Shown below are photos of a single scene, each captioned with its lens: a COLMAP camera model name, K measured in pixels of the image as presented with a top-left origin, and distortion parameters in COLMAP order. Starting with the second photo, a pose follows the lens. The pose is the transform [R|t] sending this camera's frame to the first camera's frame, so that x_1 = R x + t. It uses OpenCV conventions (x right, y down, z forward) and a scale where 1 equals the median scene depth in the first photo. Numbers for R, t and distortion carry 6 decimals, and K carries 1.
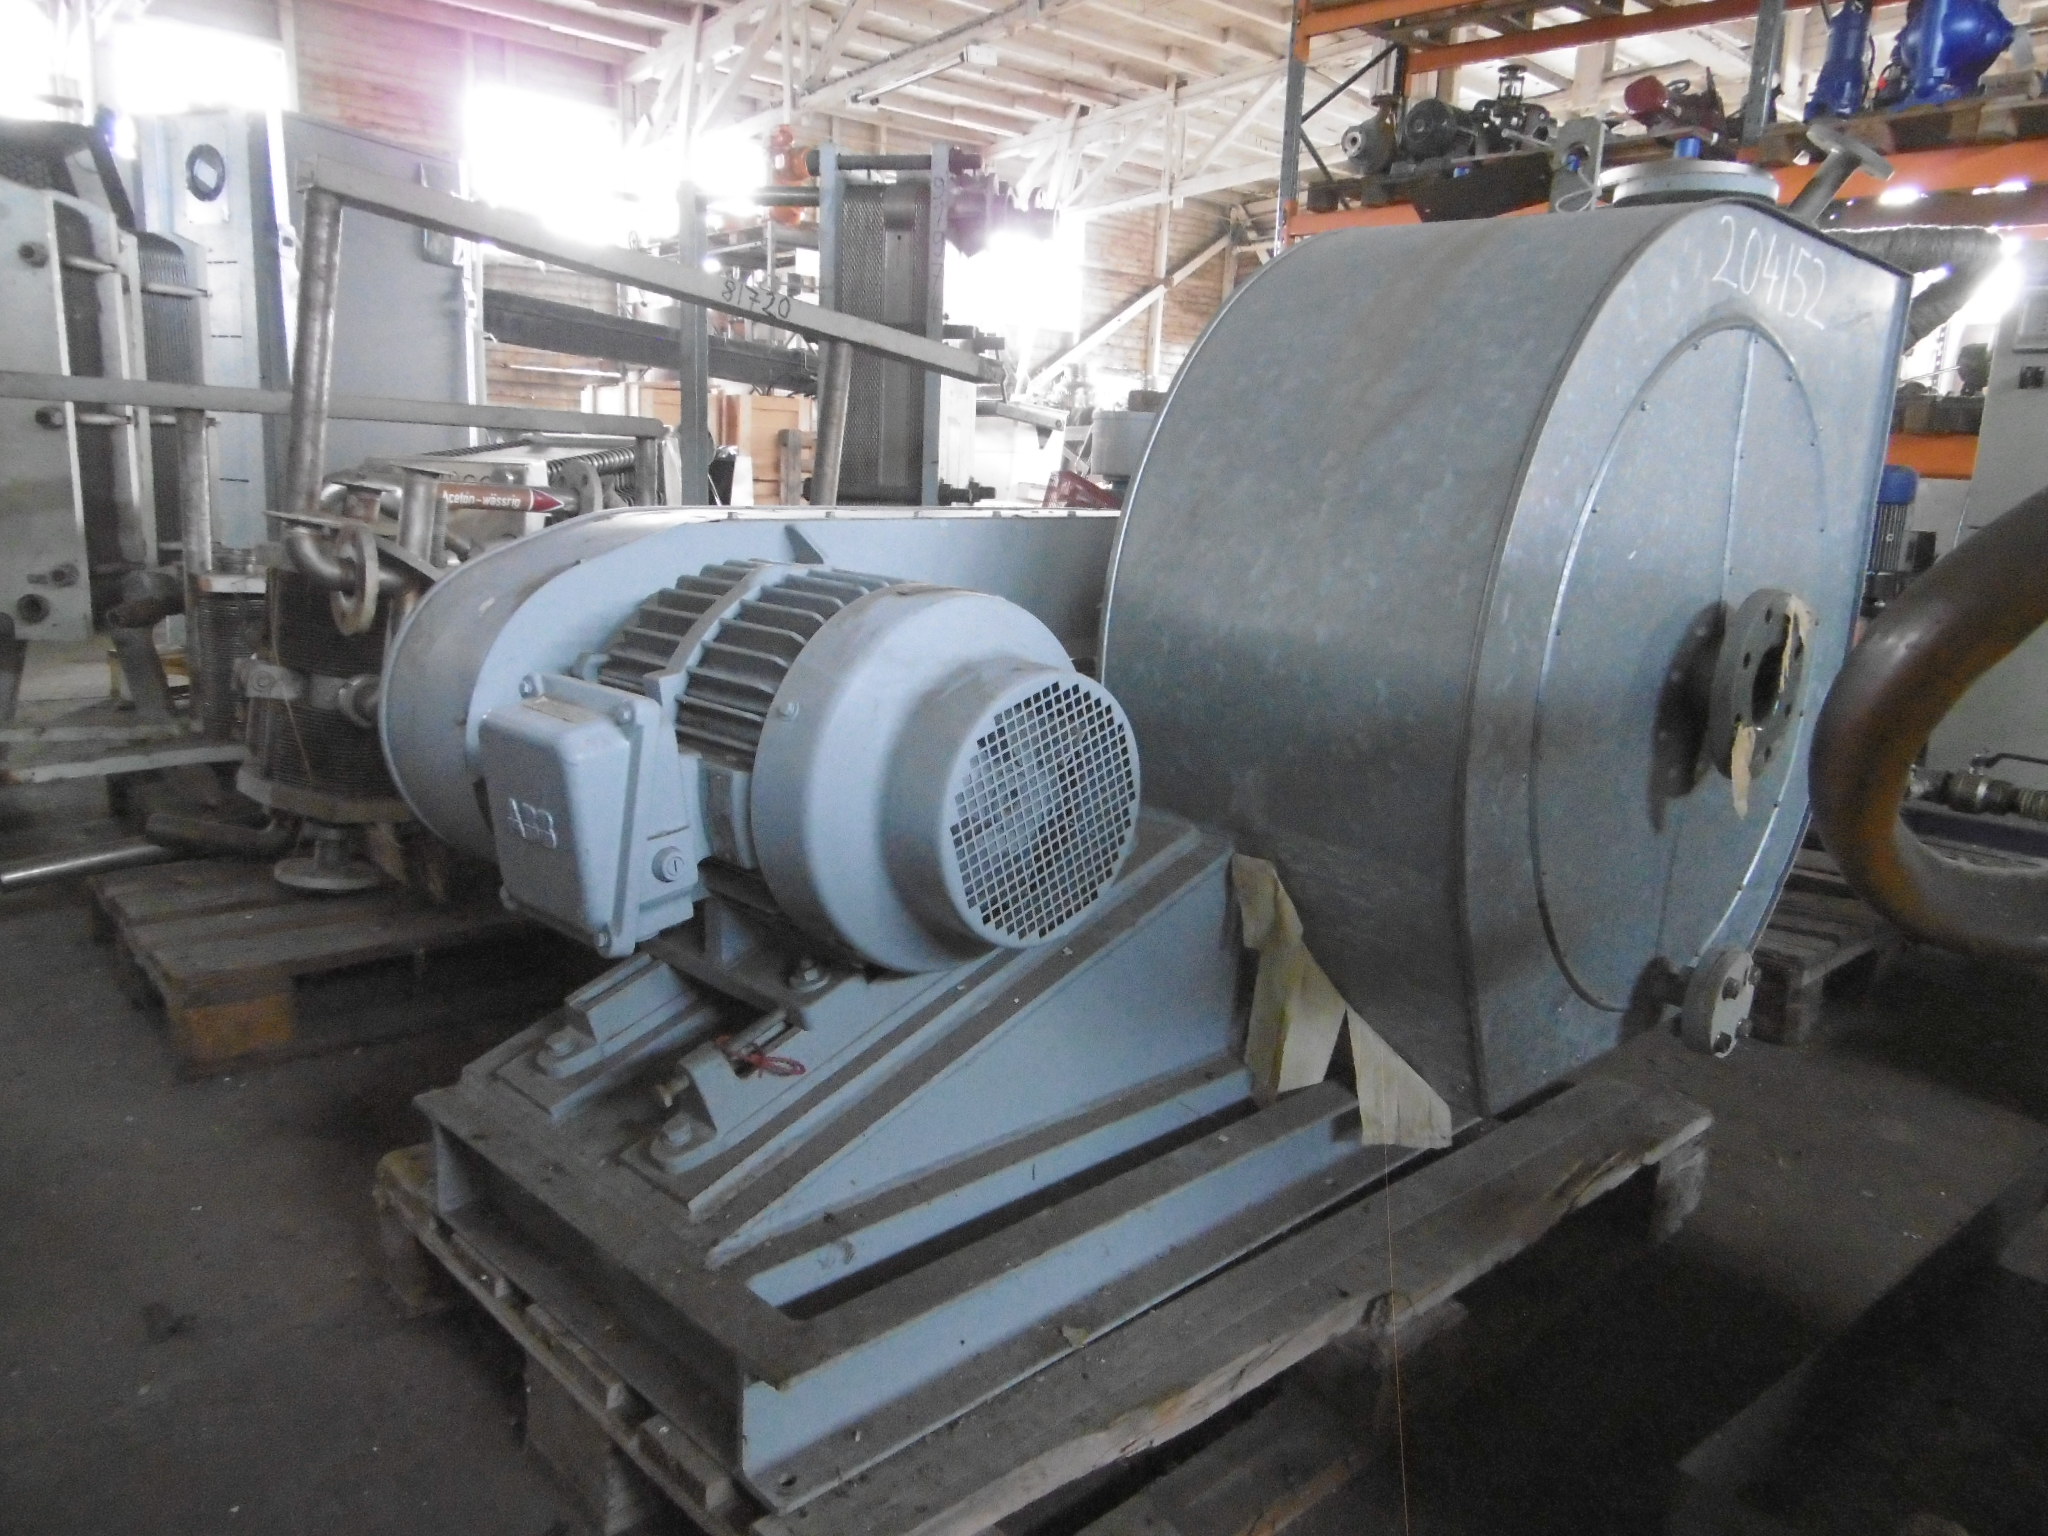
lens RADIAL K [[1440.1, 0, 1024.0], [0, 1440.1, 768.0], [0, 0, 1]] dist [0.002771, 0.000607]
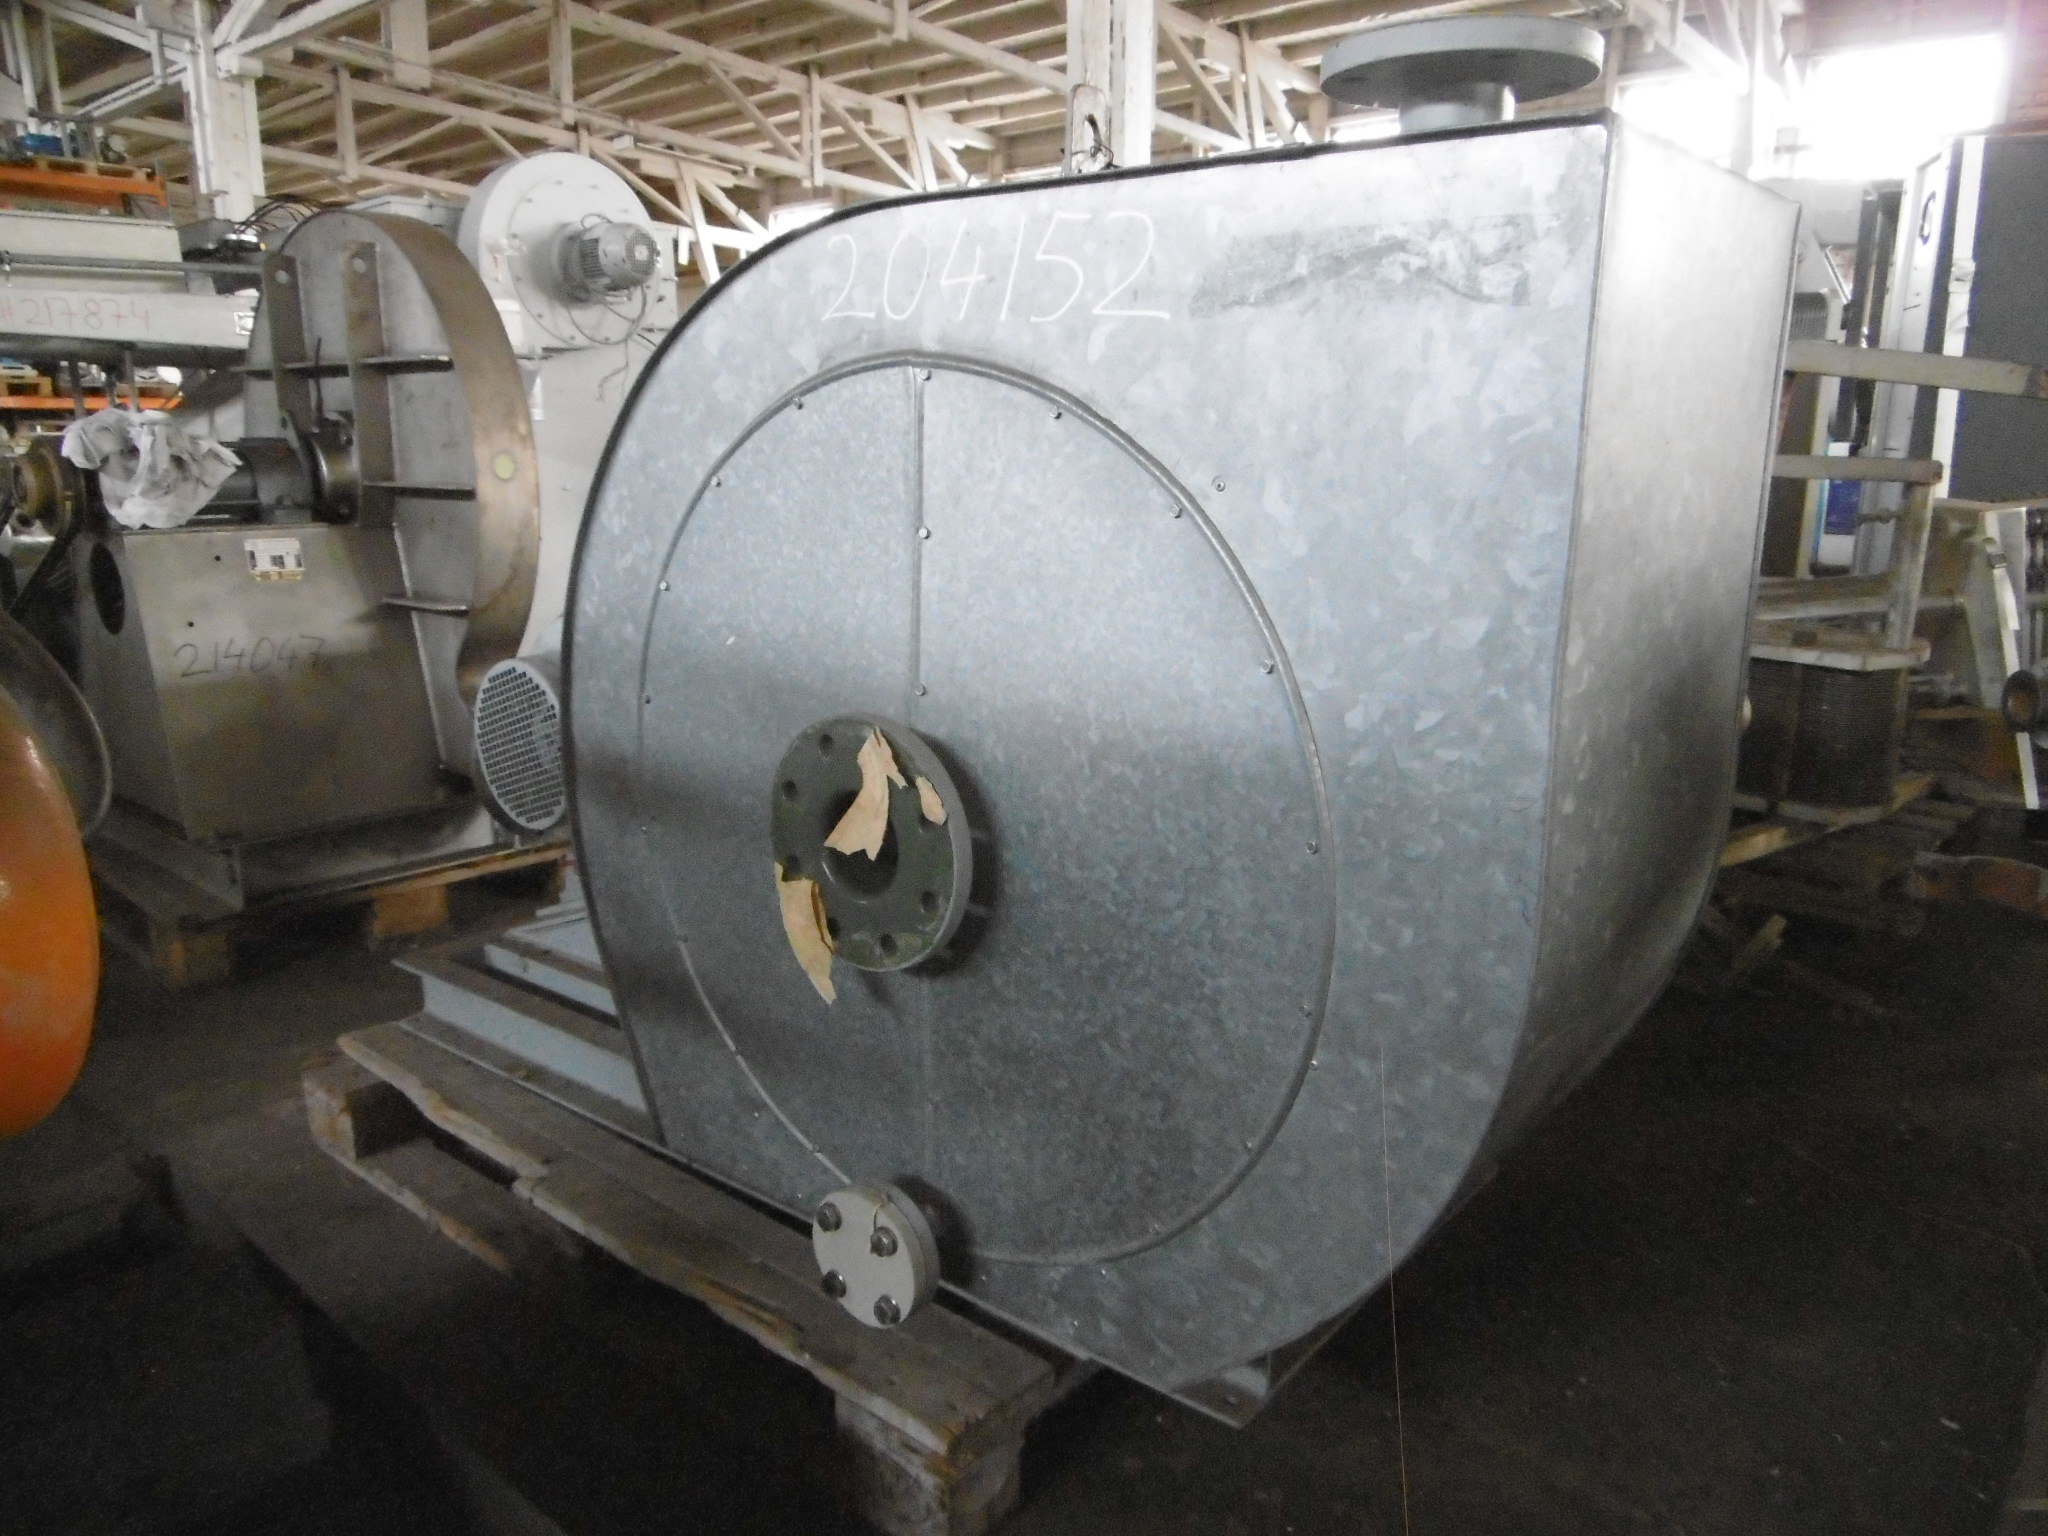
lens RADIAL K [[1440.1, 0, 1024.0], [0, 1440.1, 768.0], [0, 0, 1]] dist [0.002771, 0.000607]
pose [[0.124440, 0.185886, -0.974659, 1.621456], [-0.196876, 0.967390, 0.159363, -0.306233], [0.972499, 0.172056, 0.156979, 1.247253]]
